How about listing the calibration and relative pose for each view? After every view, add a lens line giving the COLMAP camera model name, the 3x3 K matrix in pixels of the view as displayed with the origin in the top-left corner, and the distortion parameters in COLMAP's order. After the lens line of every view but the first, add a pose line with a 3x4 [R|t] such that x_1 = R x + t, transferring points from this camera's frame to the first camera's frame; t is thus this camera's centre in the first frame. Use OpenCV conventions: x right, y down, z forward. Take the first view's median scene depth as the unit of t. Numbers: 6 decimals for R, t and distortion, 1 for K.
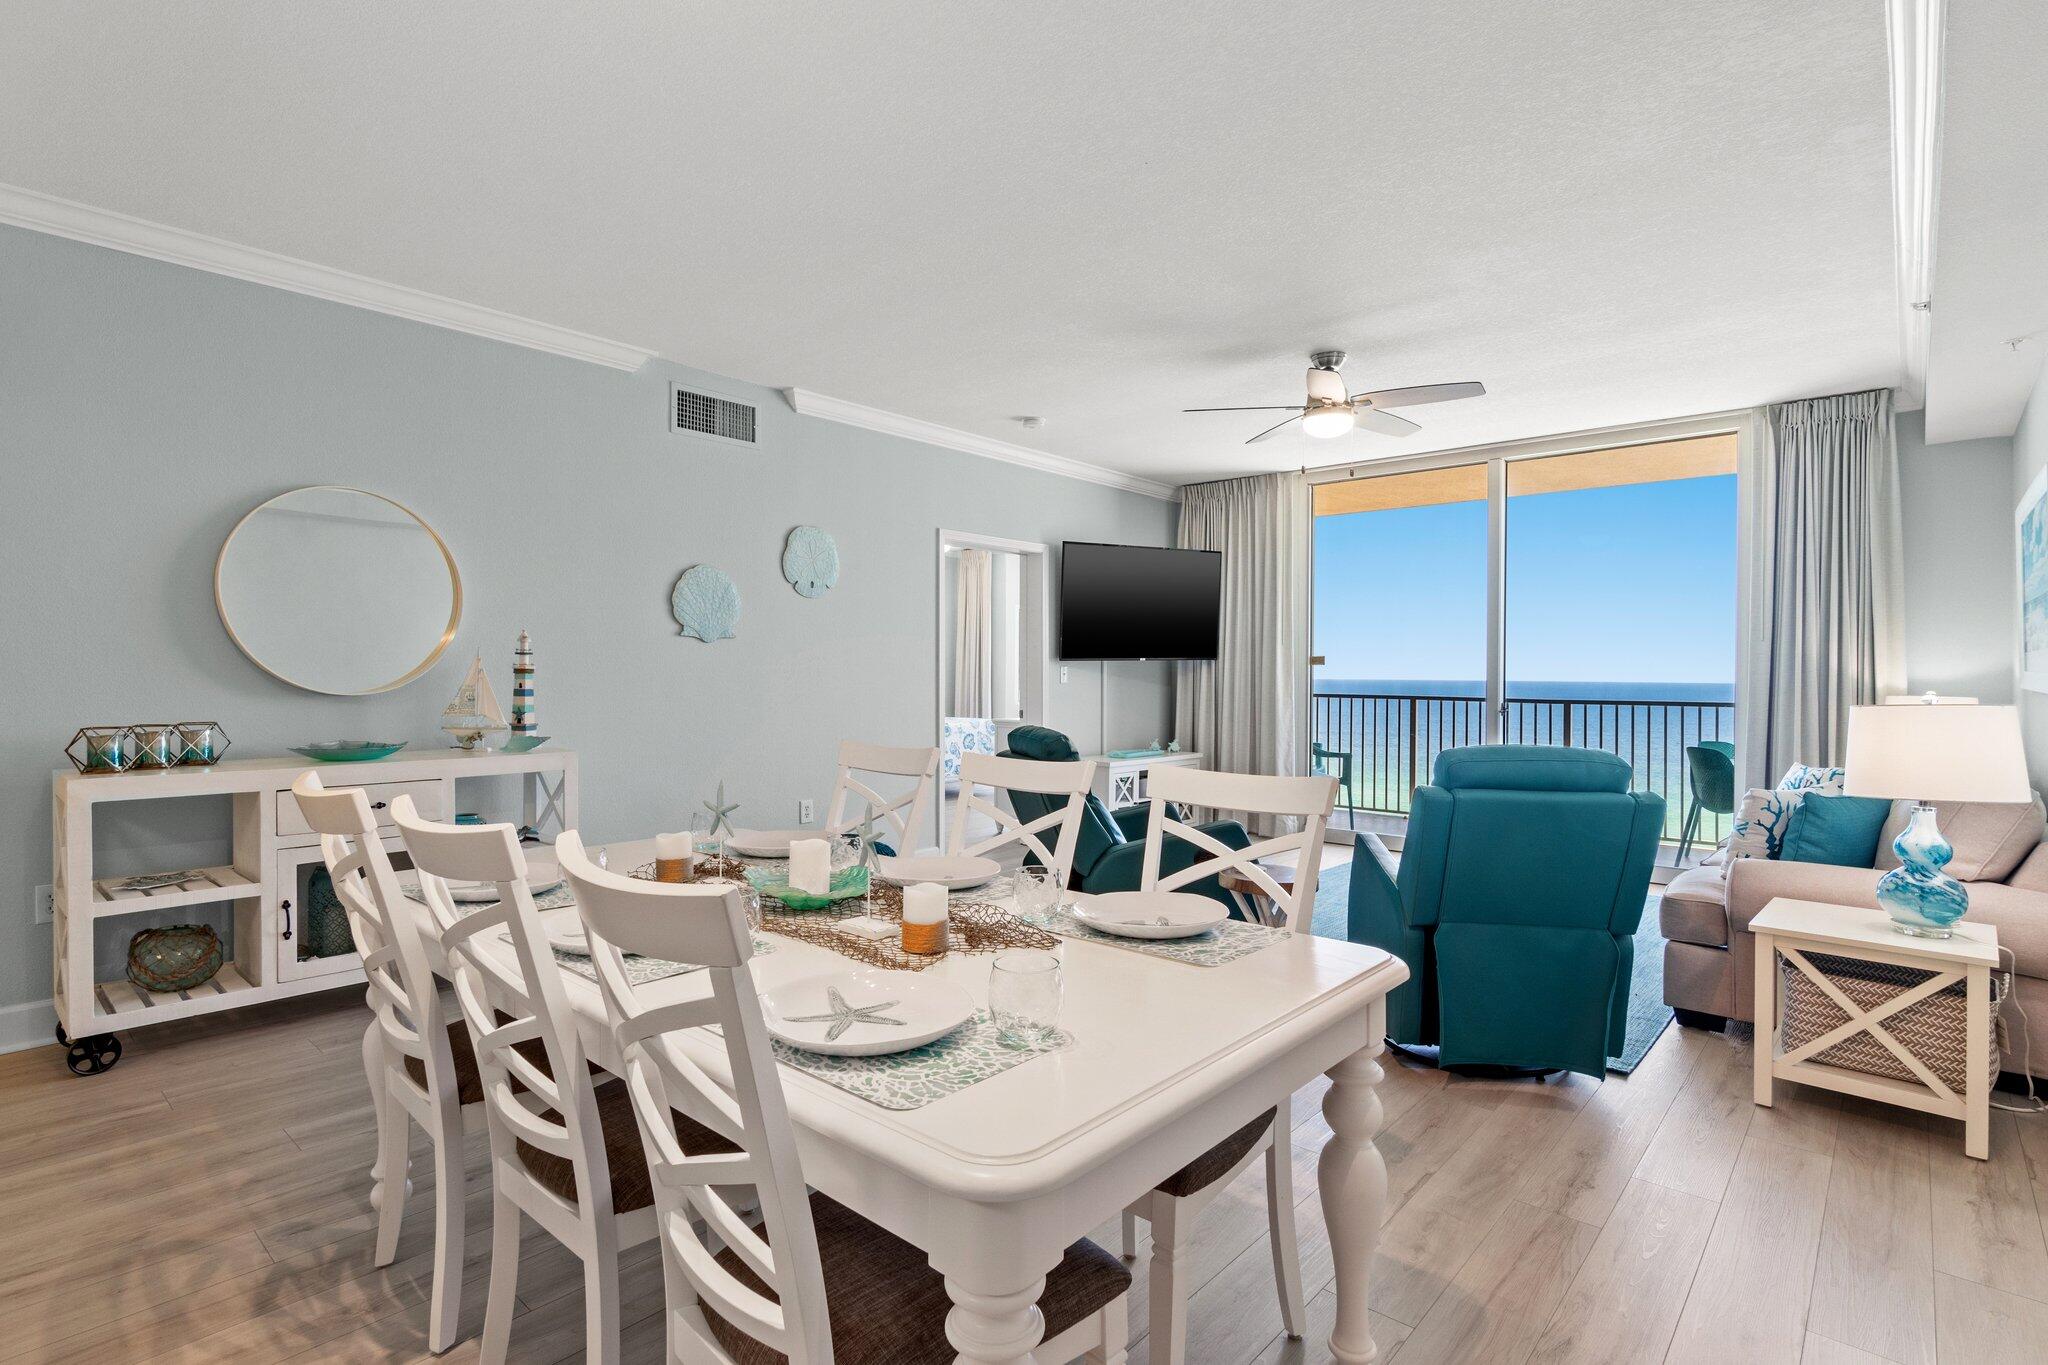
lens RADIAL K [[996.2, 0, 1024.0], [0, 996.2, 682.5], [0, 0, 1]] dist [0.002741, -0.000113]
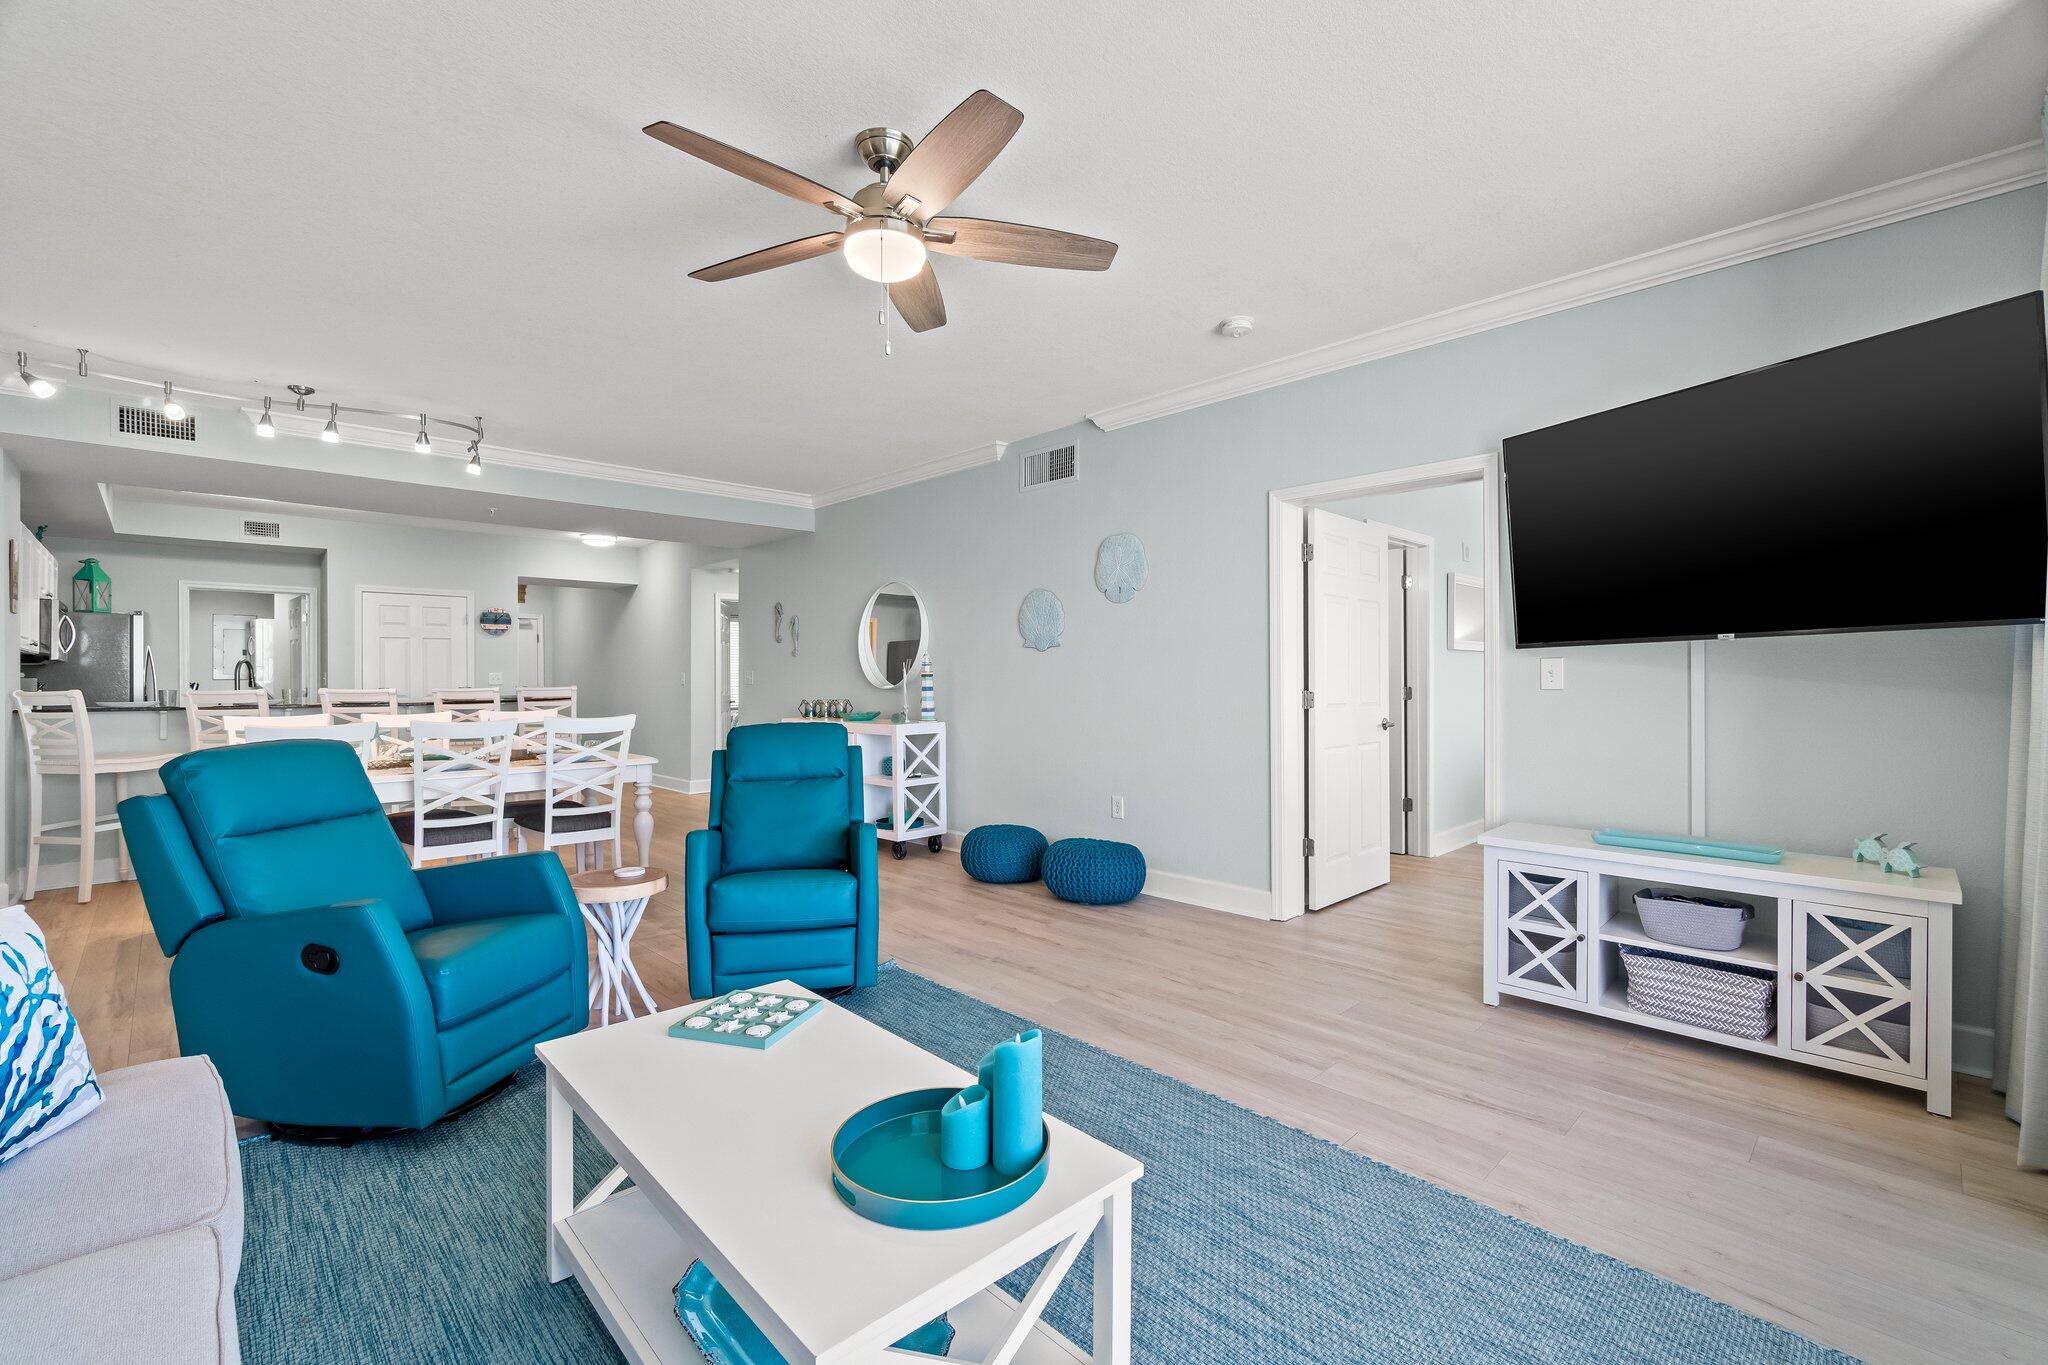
lens RADIAL K [[882.1, 0, 1024.0], [0, 882.1, 682.5], [0, 0, 1]] dist [-0.002822, 0.000403]
pose [[-0.077434, 0.001787, -0.996996, 0.661991], [-0.003657, 0.999991, 0.002077, -0.002851], [0.996991, 0.003807, -0.077427, 0.901143]]
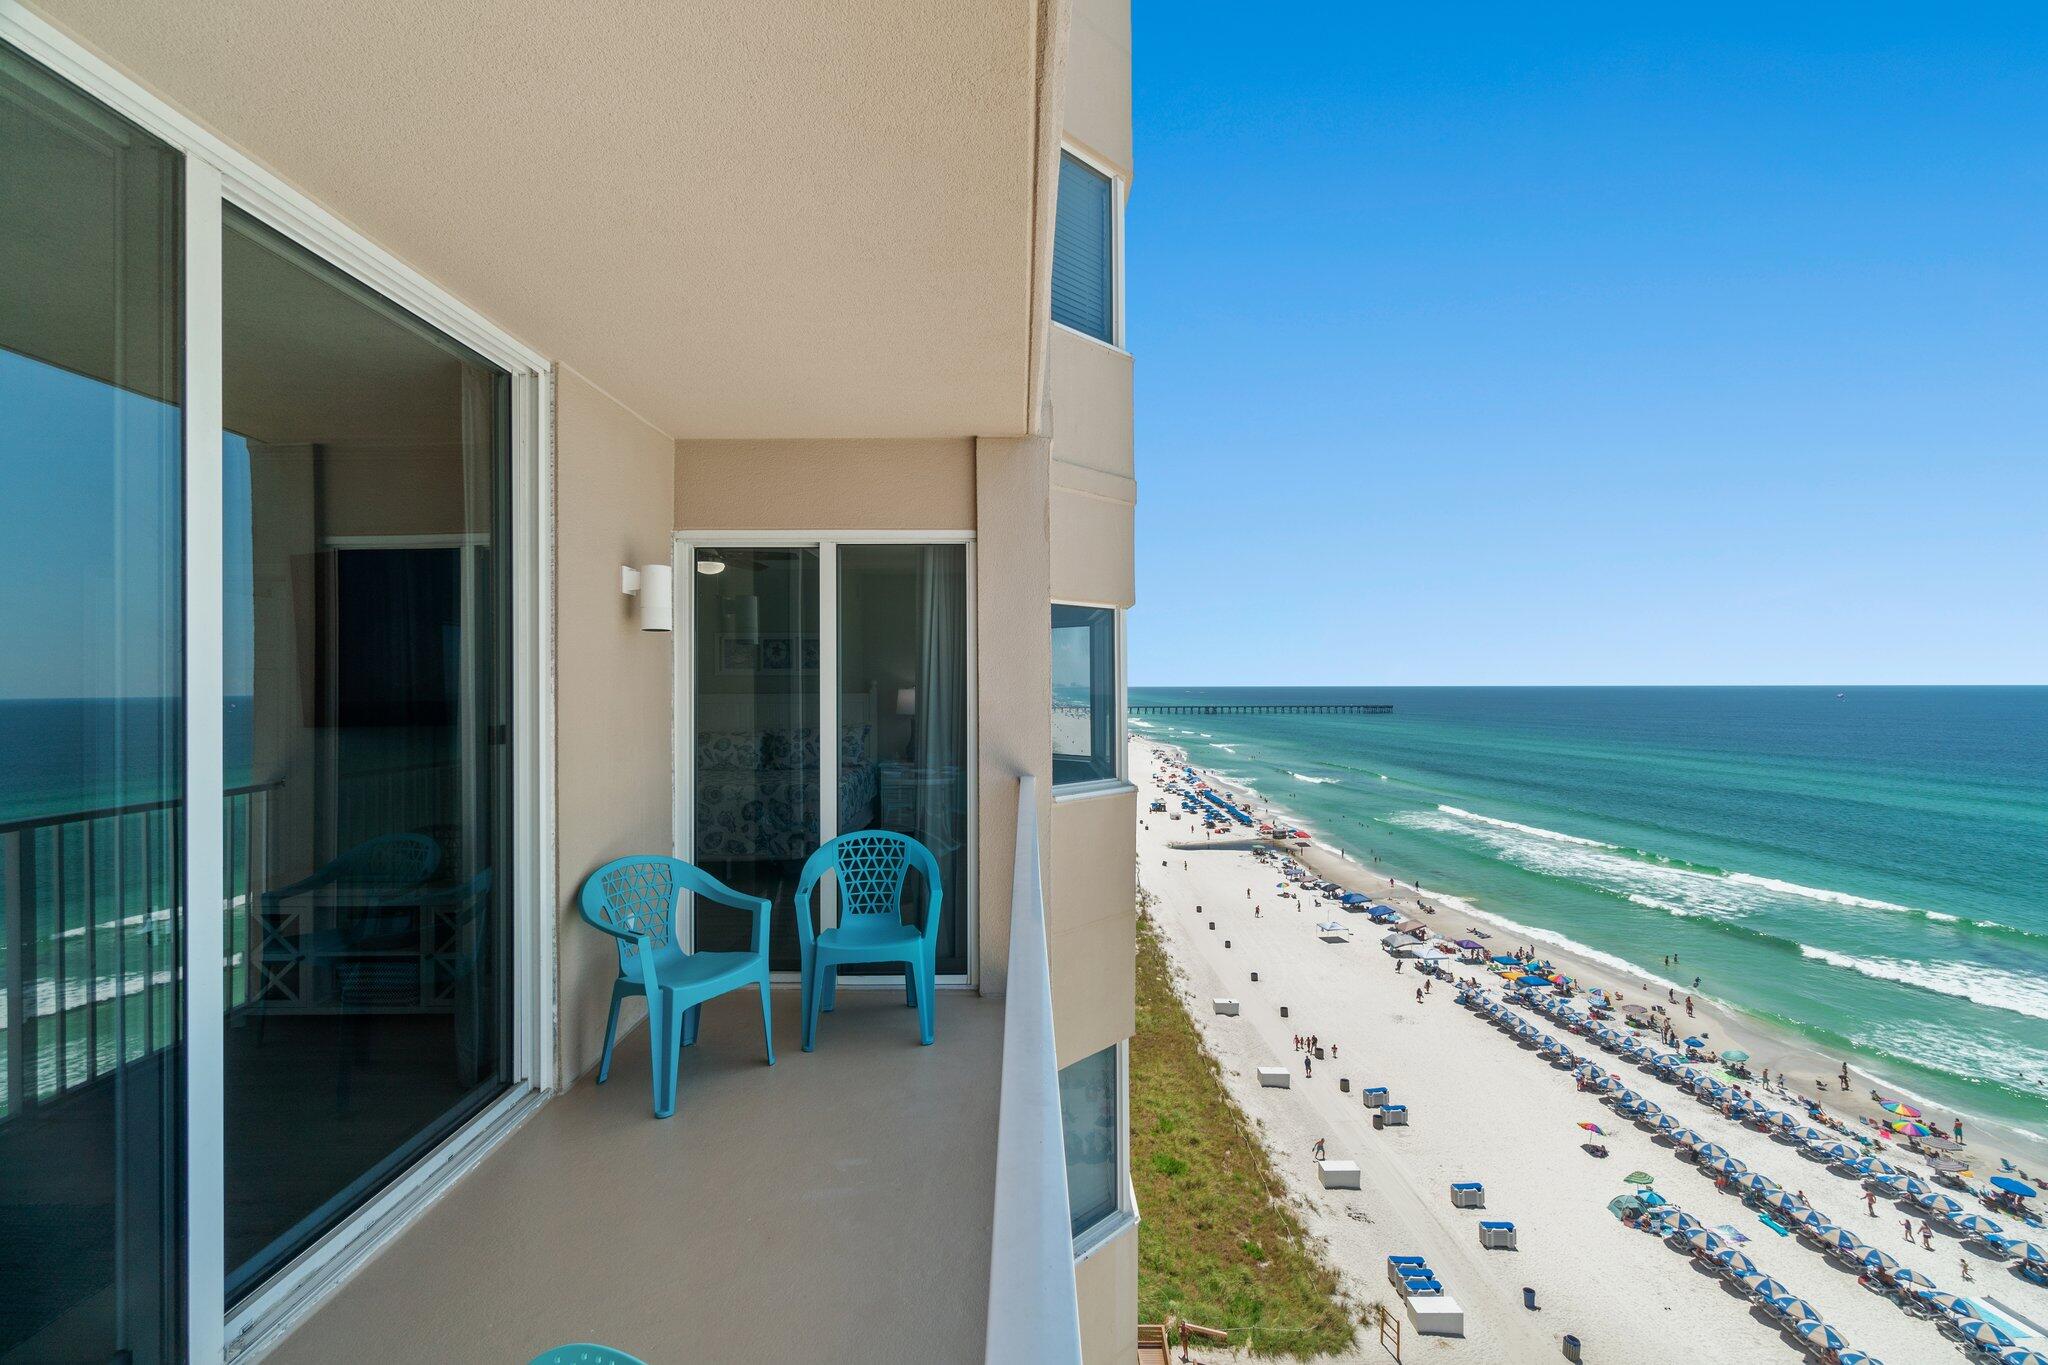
lens RADIAL K [[882.1, 0, 1024.0], [0, 882.1, 682.5], [0, 0, 1]] dist [-0.002822, 0.000403]
pose [[0.681476, -0.008611, -0.731790, 0.956470], [-0.008054, 0.999782, -0.019265, -0.046954], [0.731796, 0.019022, 0.681258, 1.127312]]
